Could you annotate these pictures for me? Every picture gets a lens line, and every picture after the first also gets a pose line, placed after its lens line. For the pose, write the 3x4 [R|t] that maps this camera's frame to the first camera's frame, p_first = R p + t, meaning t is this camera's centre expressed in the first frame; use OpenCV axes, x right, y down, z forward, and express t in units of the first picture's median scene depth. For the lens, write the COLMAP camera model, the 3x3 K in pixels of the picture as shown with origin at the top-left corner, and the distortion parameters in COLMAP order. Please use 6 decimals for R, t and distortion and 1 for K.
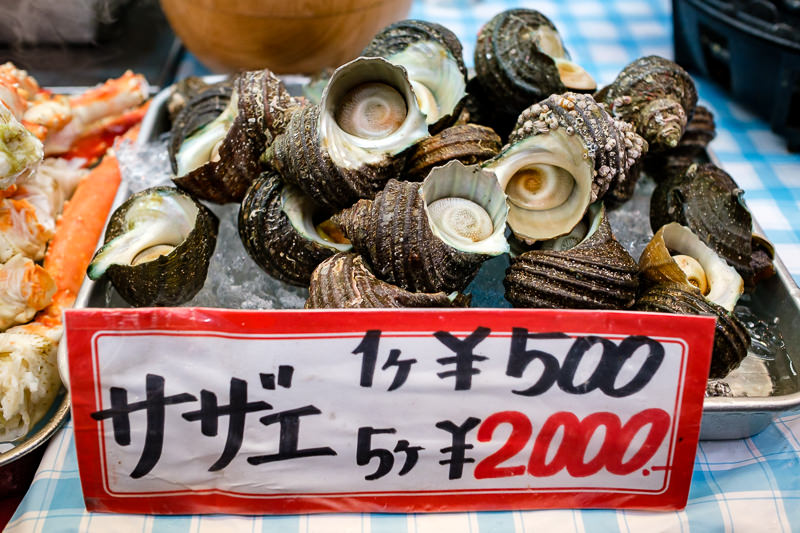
lens RADIAL K [[790.8, 0, 400.4], [0, 790.8, 290.8], [0, 0, 1]] dist [-0.026189, -0.011989]
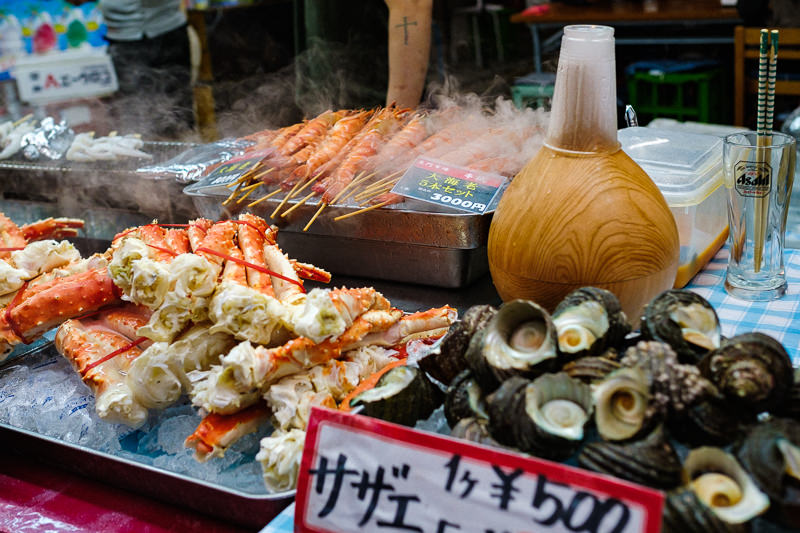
lens RADIAL K [[790.8, 0, 400.4], [0, 790.8, 290.8], [0, 0, 1]] dist [-0.026189, -0.011989]
pose [[0.833628, 0.112525, -0.540742, 0.662845], [-0.287787, 0.924120, -0.251359, 0.170105], [0.471426, 0.365159, 0.802756, -0.435554]]
